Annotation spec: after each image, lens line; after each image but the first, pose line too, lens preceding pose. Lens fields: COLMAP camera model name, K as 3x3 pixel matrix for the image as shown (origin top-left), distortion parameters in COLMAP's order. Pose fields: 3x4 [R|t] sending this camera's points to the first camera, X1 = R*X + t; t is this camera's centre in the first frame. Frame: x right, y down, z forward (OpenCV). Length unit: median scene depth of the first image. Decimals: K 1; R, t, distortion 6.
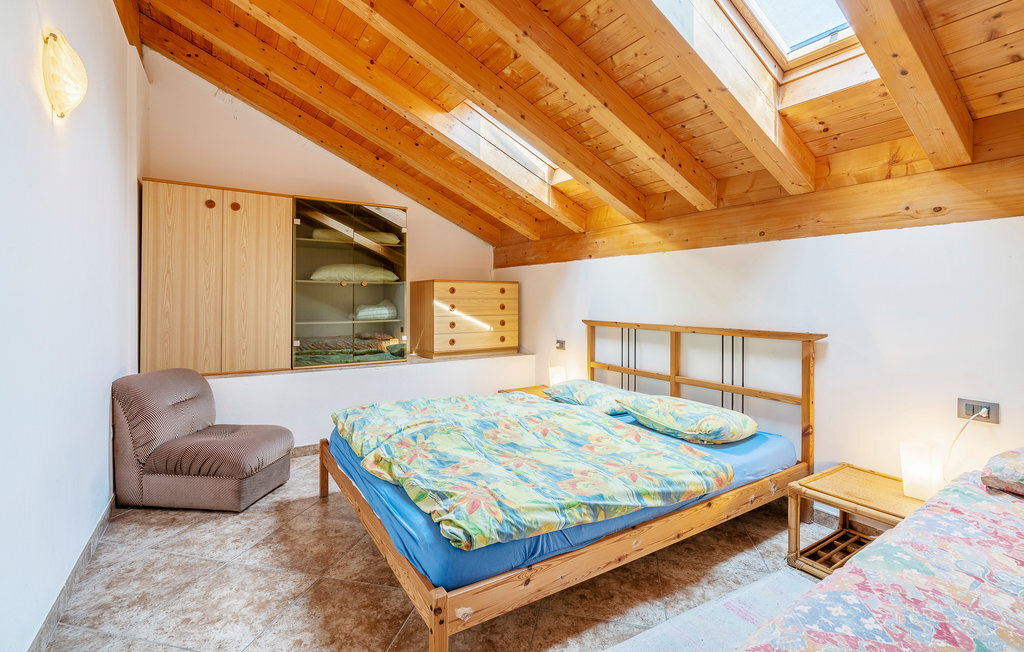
lens RADIAL K [[459.3, 0, 511.8], [0, 459.3, 299.5], [0, 0, 1]] dist [-0.002022, 0.000140]
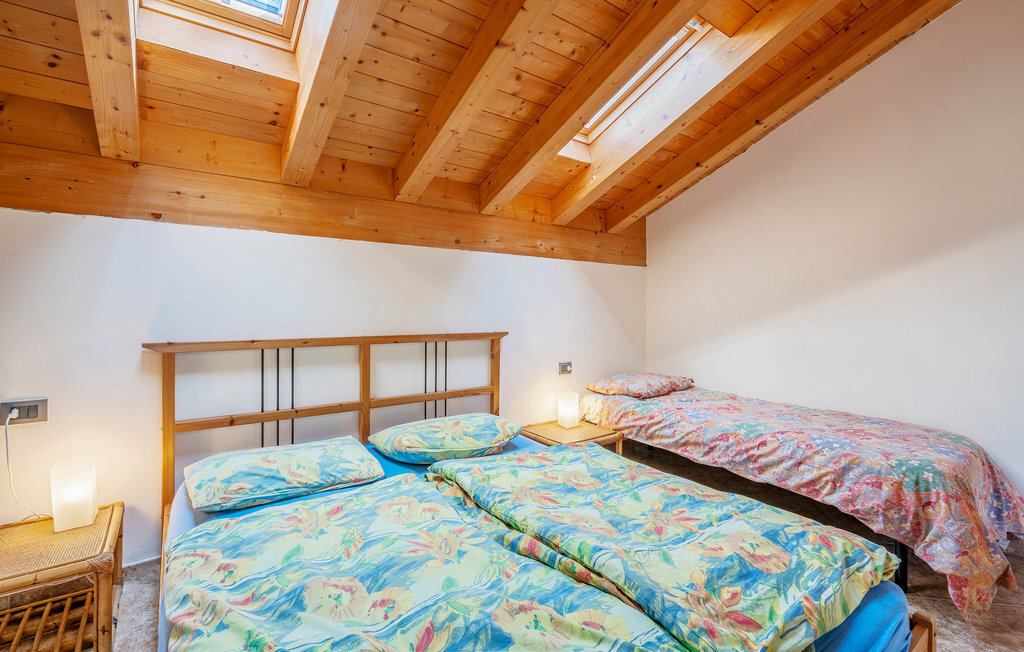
lens RADIAL K [[459.3, 0, 511.8], [0, 459.3, 299.5], [0, 0, 1]] dist [-0.002022, 0.000140]
pose [[-0.062817, 0.012831, 0.997943, -0.495345], [-0.004864, 0.999902, -0.013163, 0.002930], [-0.998013, -0.005680, -0.062748, 0.903318]]
